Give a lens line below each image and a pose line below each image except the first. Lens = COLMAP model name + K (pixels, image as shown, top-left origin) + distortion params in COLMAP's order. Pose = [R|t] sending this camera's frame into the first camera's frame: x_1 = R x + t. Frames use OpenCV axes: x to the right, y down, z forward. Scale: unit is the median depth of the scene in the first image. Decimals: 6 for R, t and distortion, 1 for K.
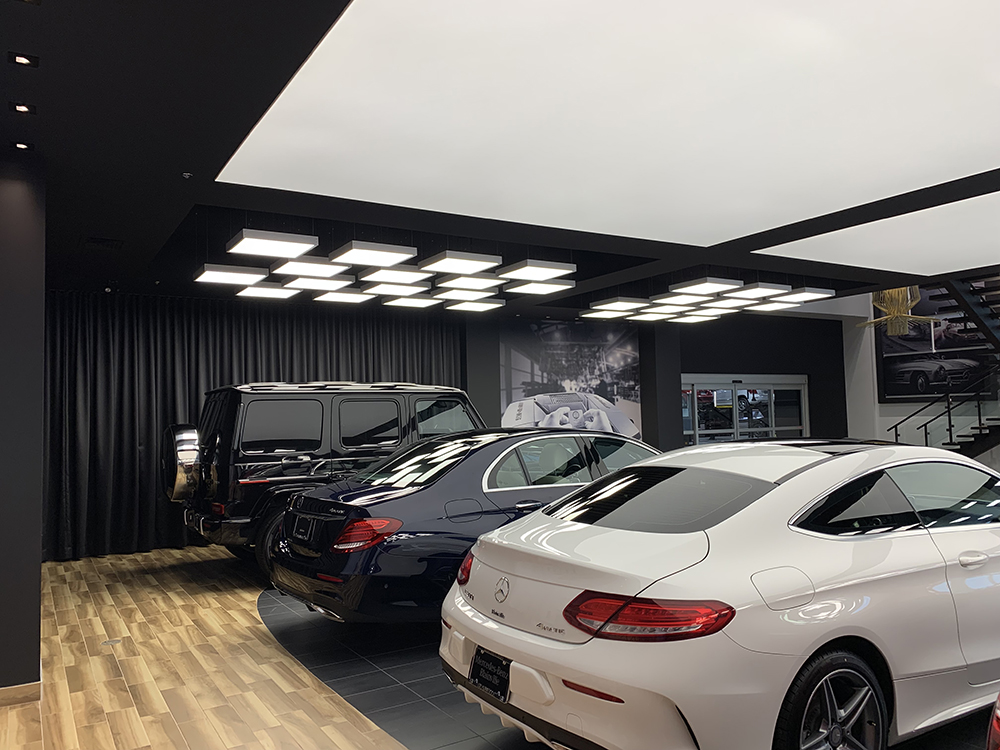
lens RADIAL K [[756.8, 0, 500.6], [0, 756.8, 374.6], [0, 0, 1]] dist [0.026203, -0.004321]
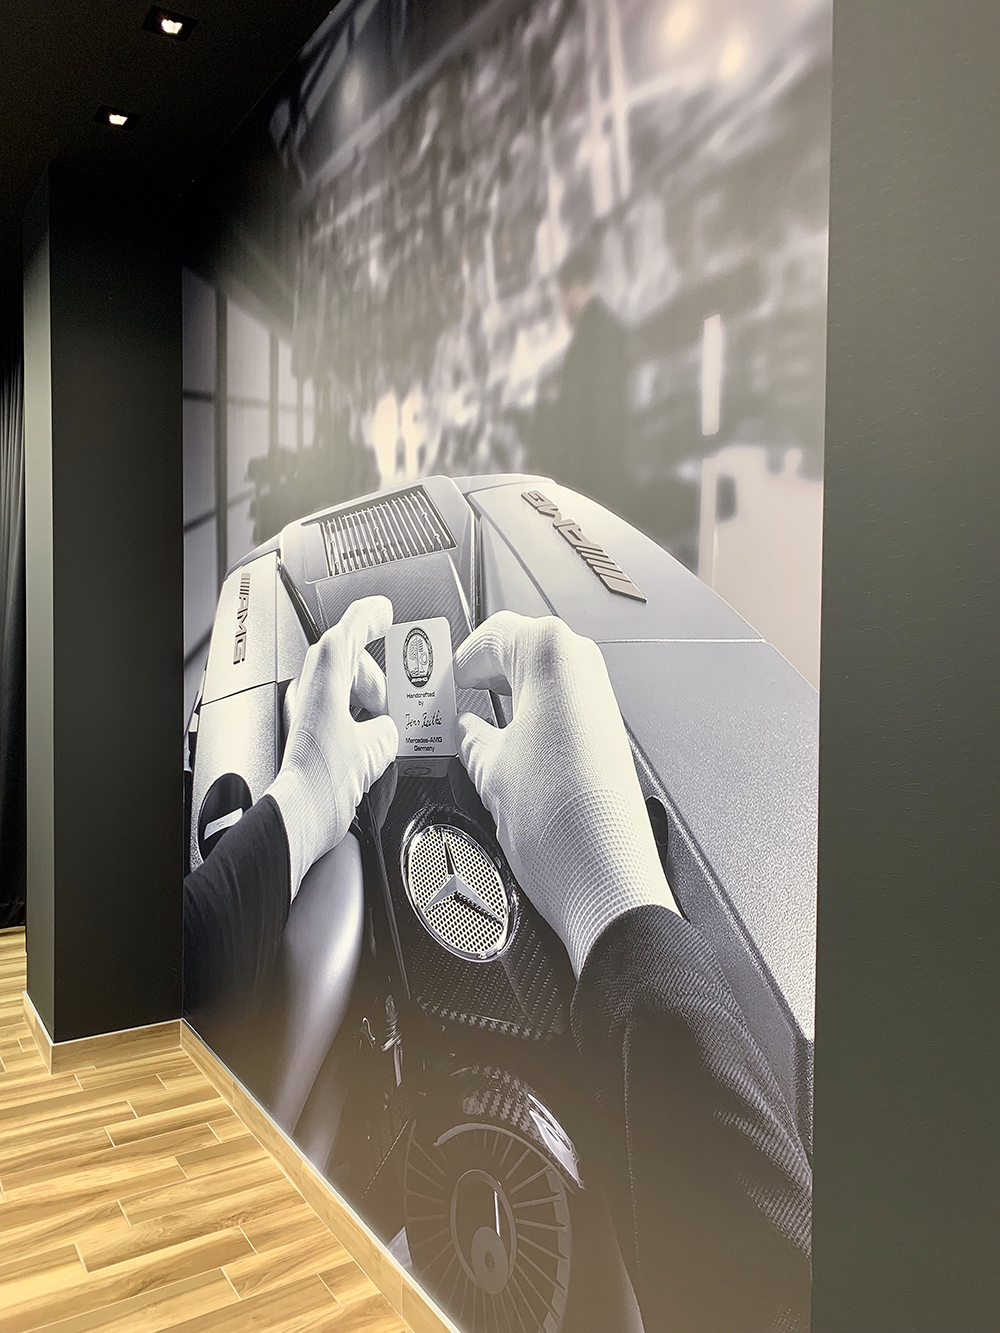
lens RADIAL K [[1008.8, 0, 499.6], [0, 1008.8, 663.7], [0, 0, 1]] dist [0.026203, -0.004321]
pose [[0.027472, 0.054202, -0.998152, 0.263565], [0.035152, 0.997859, 0.055154, 0.044416], [0.999004, -0.036603, 0.025507, 0.984676]]
